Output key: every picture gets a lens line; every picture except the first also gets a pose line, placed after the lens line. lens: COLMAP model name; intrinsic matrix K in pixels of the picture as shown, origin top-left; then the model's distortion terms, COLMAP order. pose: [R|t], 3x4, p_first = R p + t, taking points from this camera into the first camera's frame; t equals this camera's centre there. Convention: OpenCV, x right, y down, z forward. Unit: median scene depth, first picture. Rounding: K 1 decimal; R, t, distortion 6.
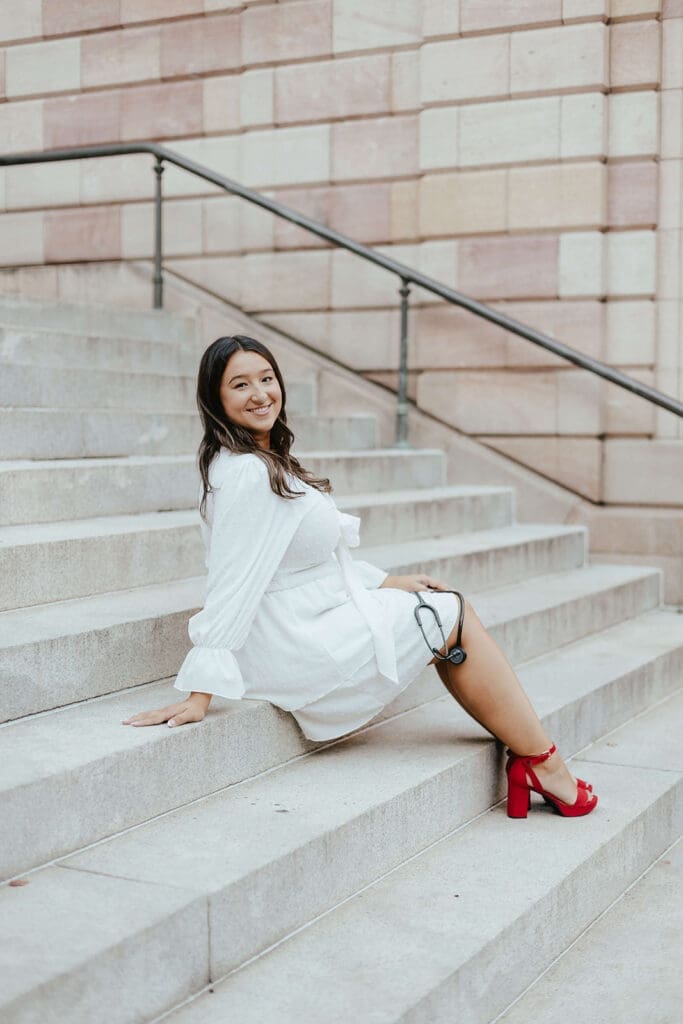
lens RADIAL K [[1485.6, 0, 341.5], [0, 1485.6, 512.0], [0, 0, 1]] dist [0.018766, -0.056273]
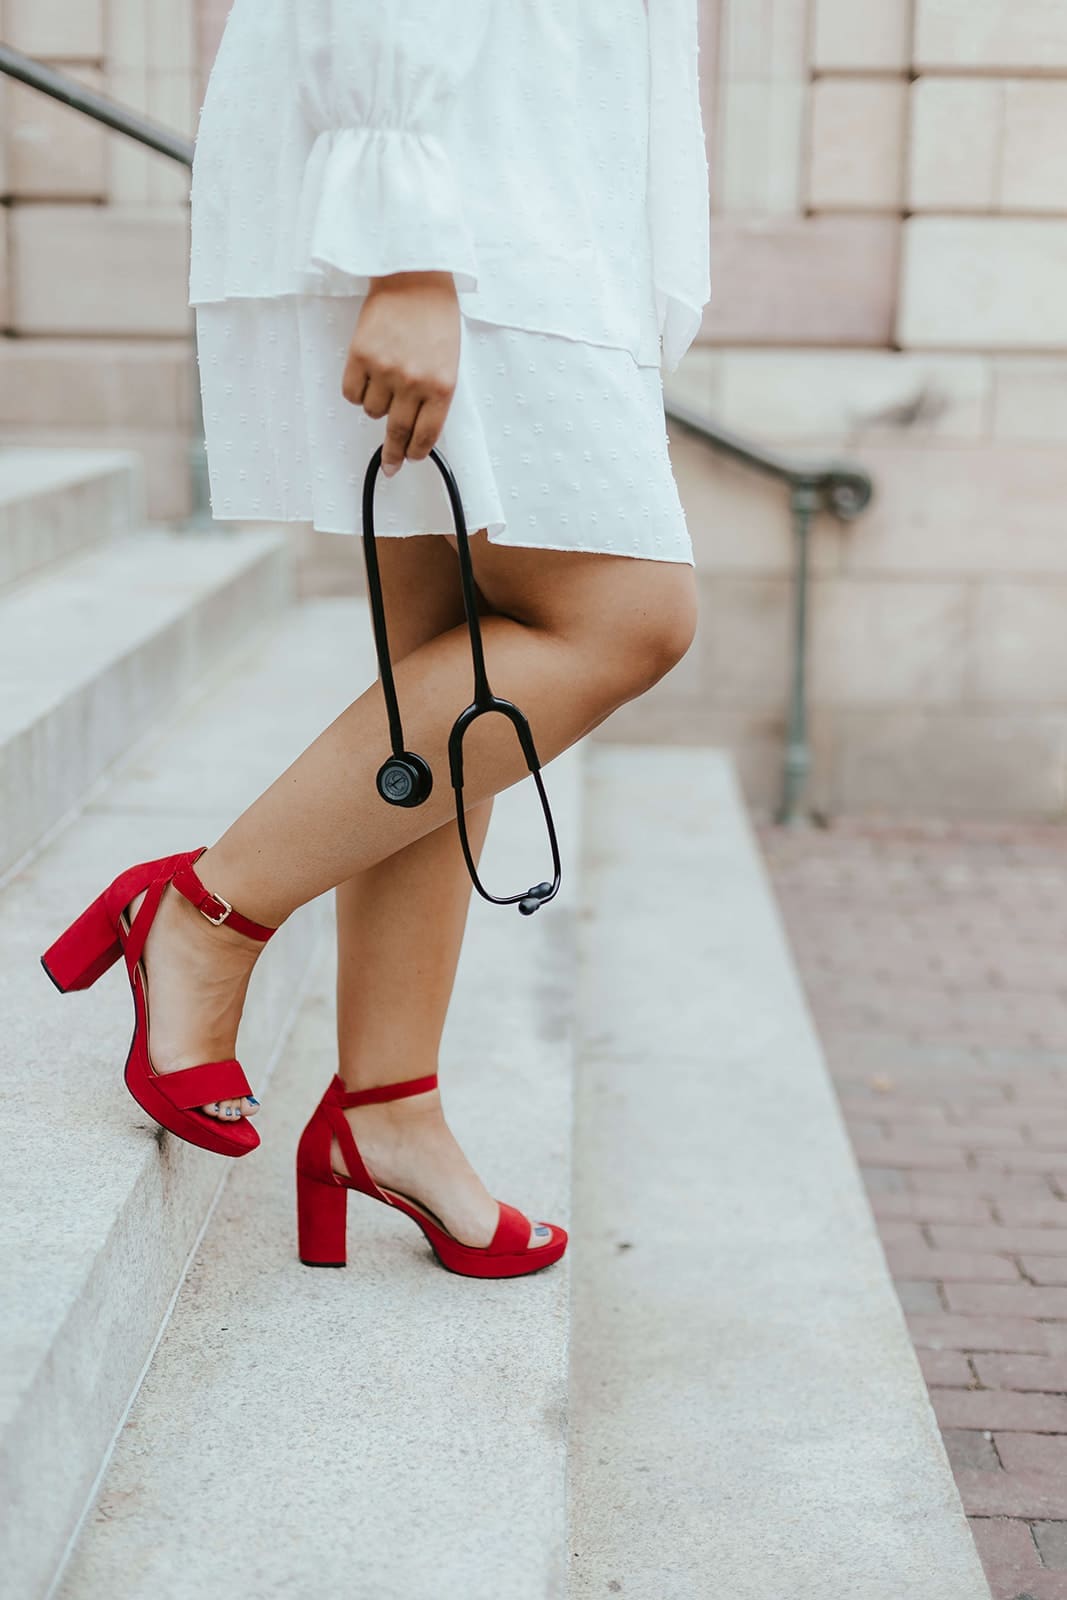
lens RADIAL K [[2321.3, 0, 533.5], [0, 2321.3, 800.0], [0, 0, 1]] dist [0.018766, -0.056273]
pose [[0.898348, -0.074894, 0.432853, -0.040995], [0.009177, 0.988344, 0.151962, 0.058299], [-0.439189, -0.132543, 0.888564, 0.315967]]
